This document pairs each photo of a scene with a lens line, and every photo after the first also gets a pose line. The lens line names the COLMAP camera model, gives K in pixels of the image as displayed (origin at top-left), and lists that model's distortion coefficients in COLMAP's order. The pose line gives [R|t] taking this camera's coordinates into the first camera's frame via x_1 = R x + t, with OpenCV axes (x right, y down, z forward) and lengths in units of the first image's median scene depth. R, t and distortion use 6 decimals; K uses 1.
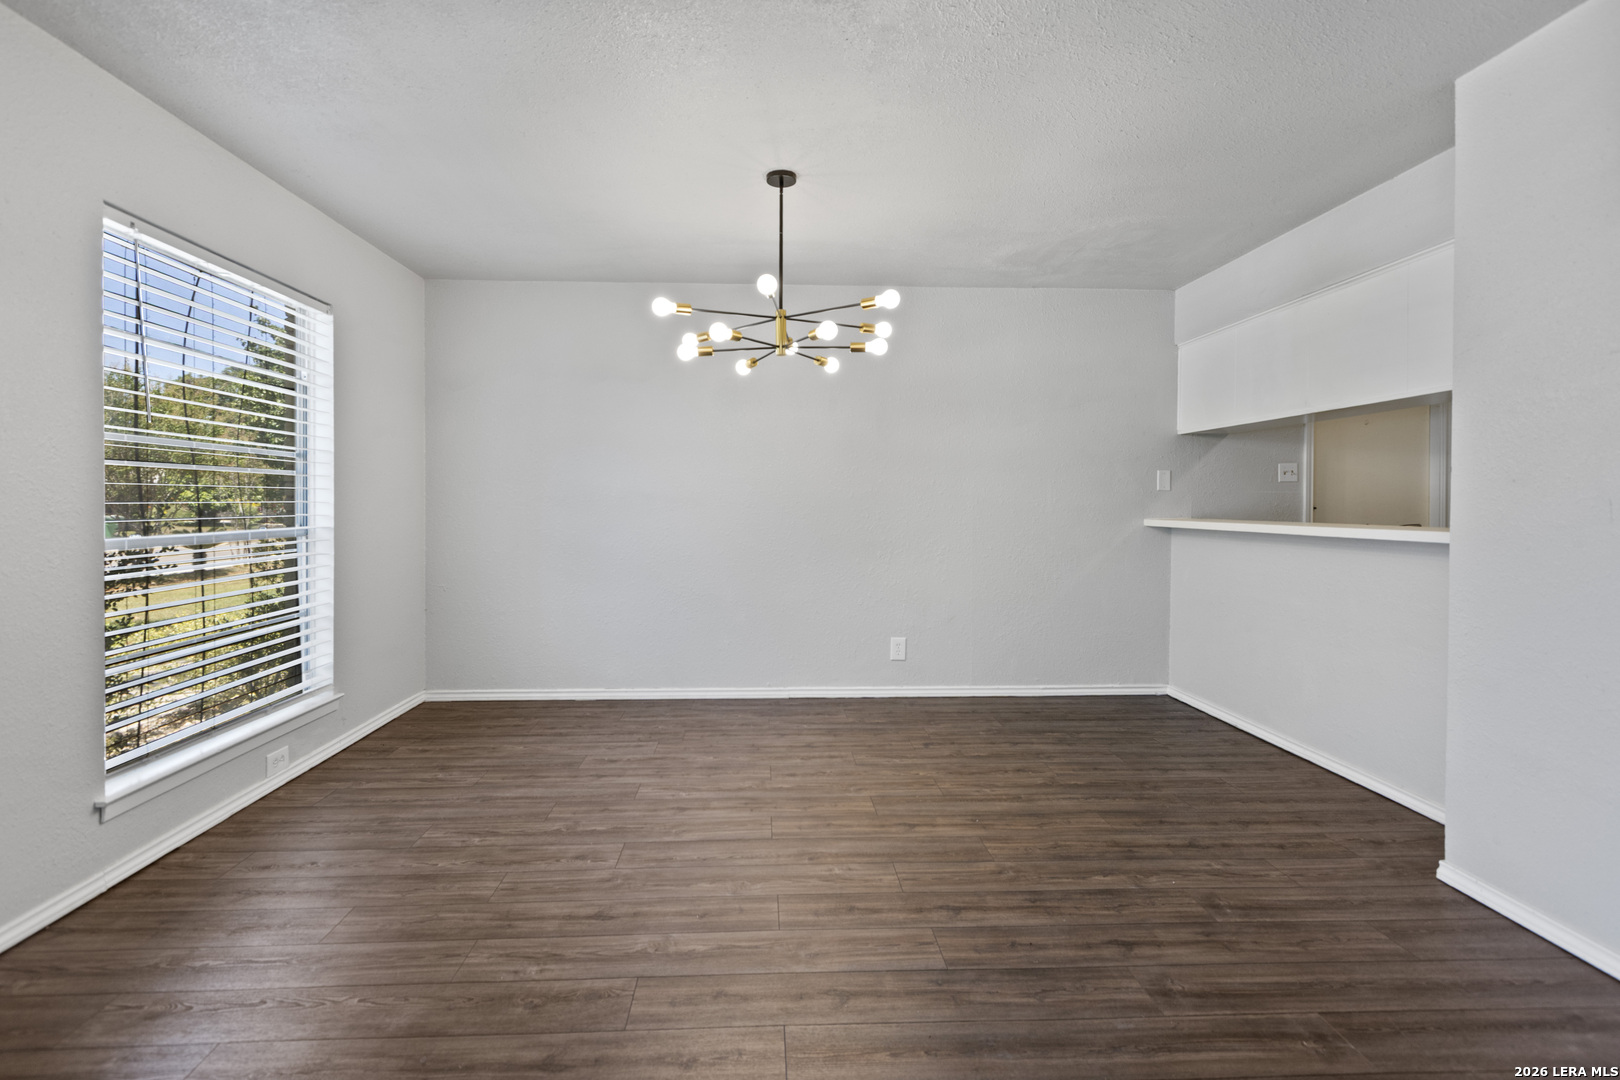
lens RADIAL K [[737.1, 0, 774.7], [0, 737.1, 506.3], [0, 0, 1]] dist [-0.001528, -0.000056]
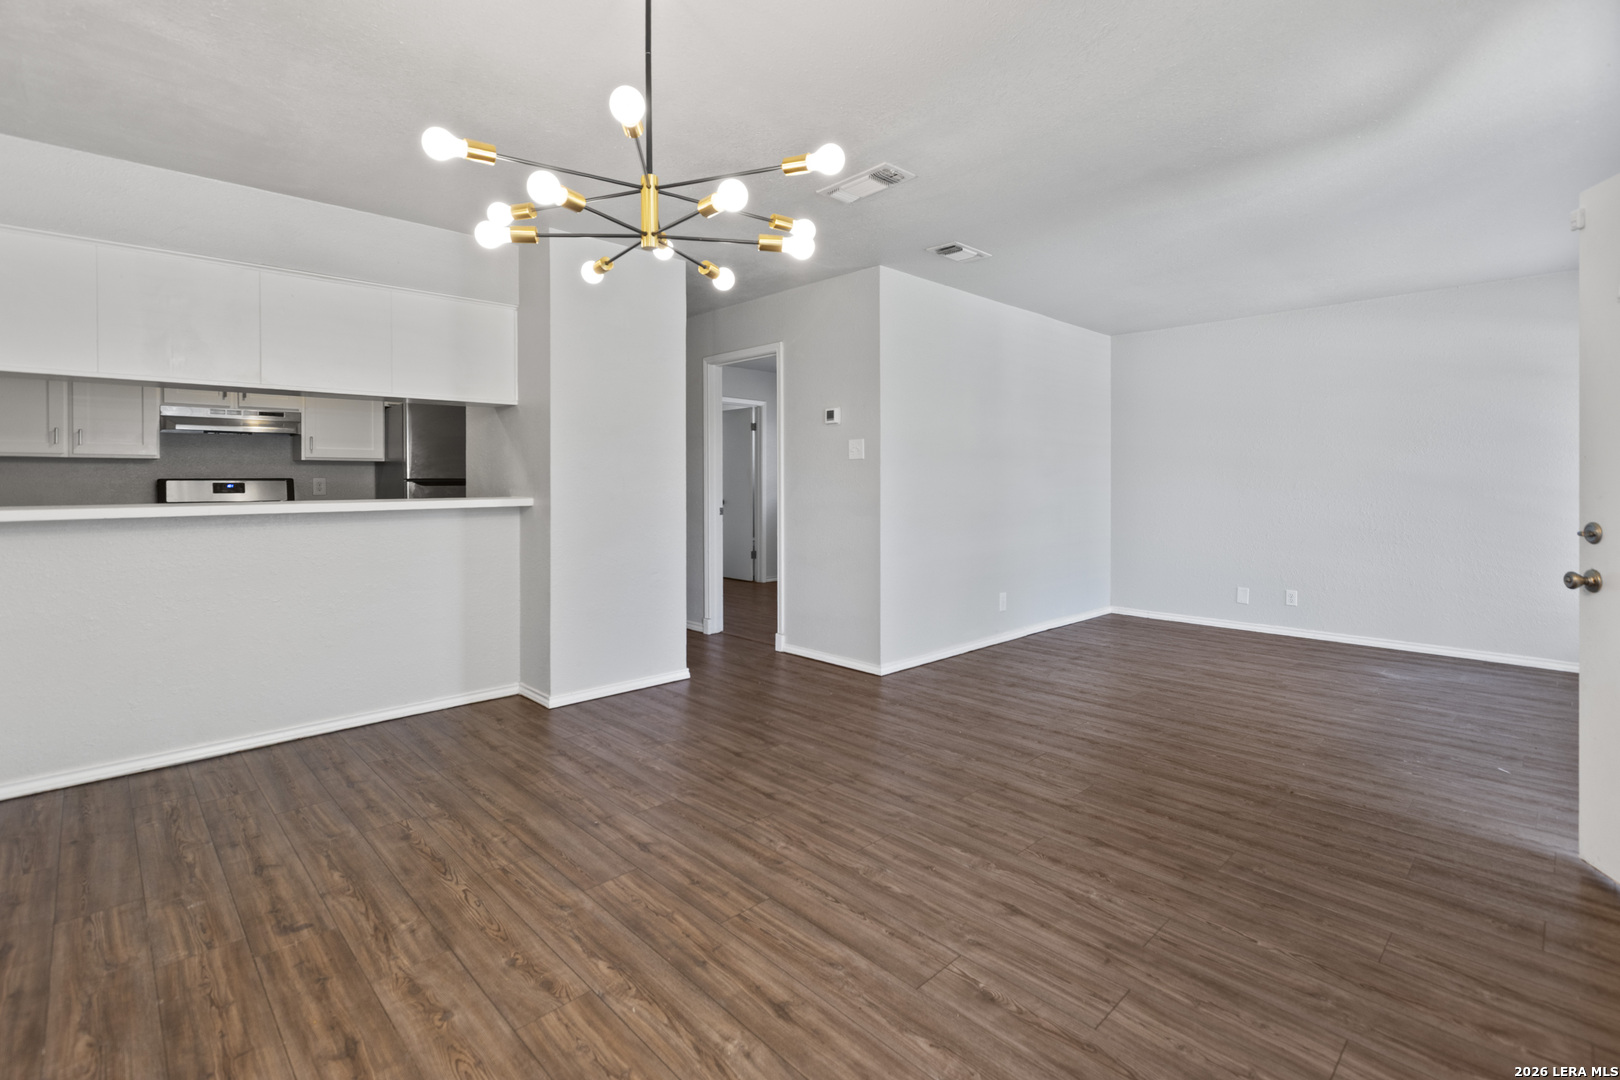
lens RADIAL K [[737.1, 0, 804.9], [0, 737.1, 537.3], [0, 0, 1]] dist [-0.001528, -0.000056]
pose [[-0.674918, -0.059667, 0.735476, -0.608190], [0.006082, 0.996242, 0.086404, -0.012372], [-0.737867, 0.062789, -0.672019, 1.510686]]
